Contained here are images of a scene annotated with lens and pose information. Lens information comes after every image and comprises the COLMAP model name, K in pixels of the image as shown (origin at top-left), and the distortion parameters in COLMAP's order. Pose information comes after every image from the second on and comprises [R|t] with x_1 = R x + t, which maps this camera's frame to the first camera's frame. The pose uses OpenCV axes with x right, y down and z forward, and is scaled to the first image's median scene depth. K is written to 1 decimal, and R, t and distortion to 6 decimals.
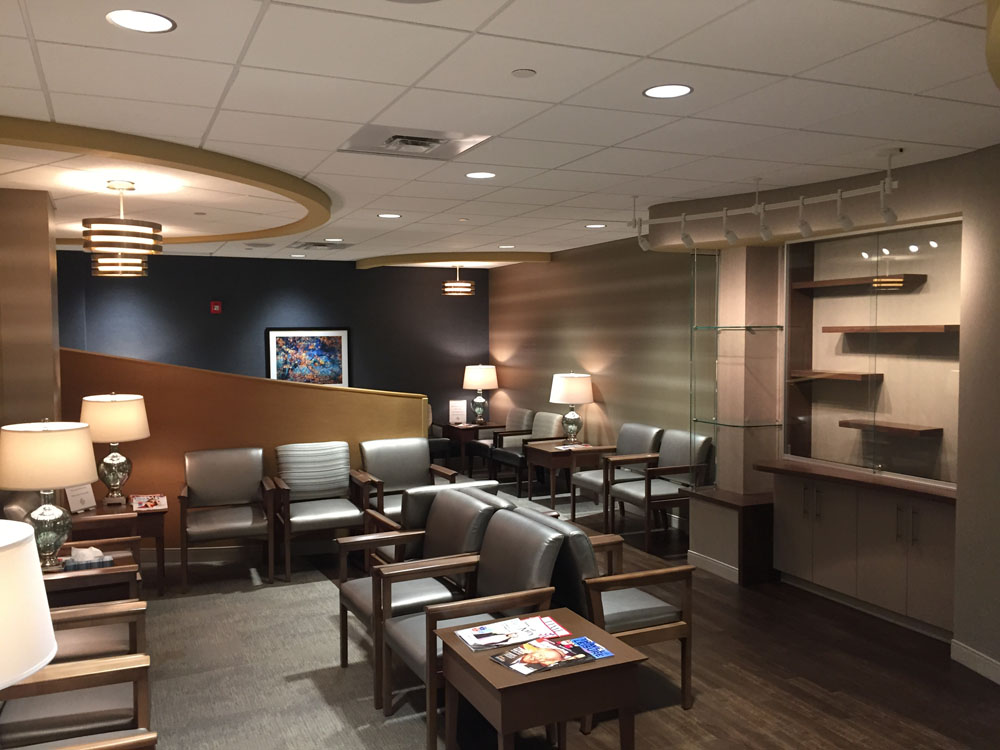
lens RADIAL K [[851.7, 0, 500.0], [0, 851.7, 375.0], [0, 0, 1]] dist [0.005682, 0.000497]
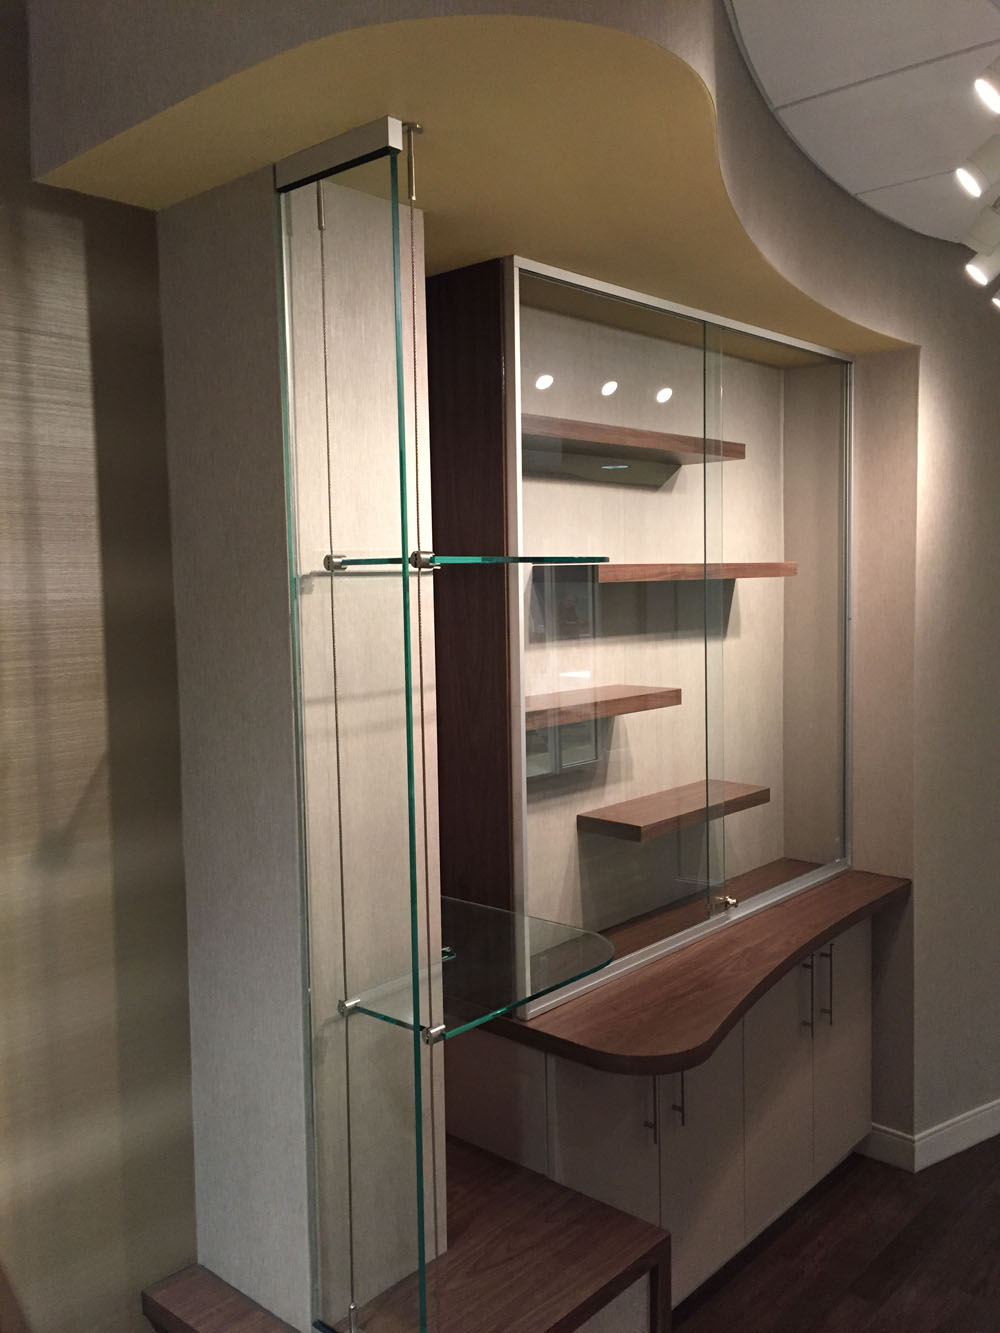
lens RADIAL K [[1135.3, 0, 500.0], [0, 1135.3, 666.5], [0, 0, 1]] dist [0.005682, 0.000497]
pose [[-0.398038, -0.057487, 0.915566, -0.005538], [0.066768, 0.993572, 0.091413, -0.024386], [-0.914936, 0.097517, -0.391642, 0.487639]]
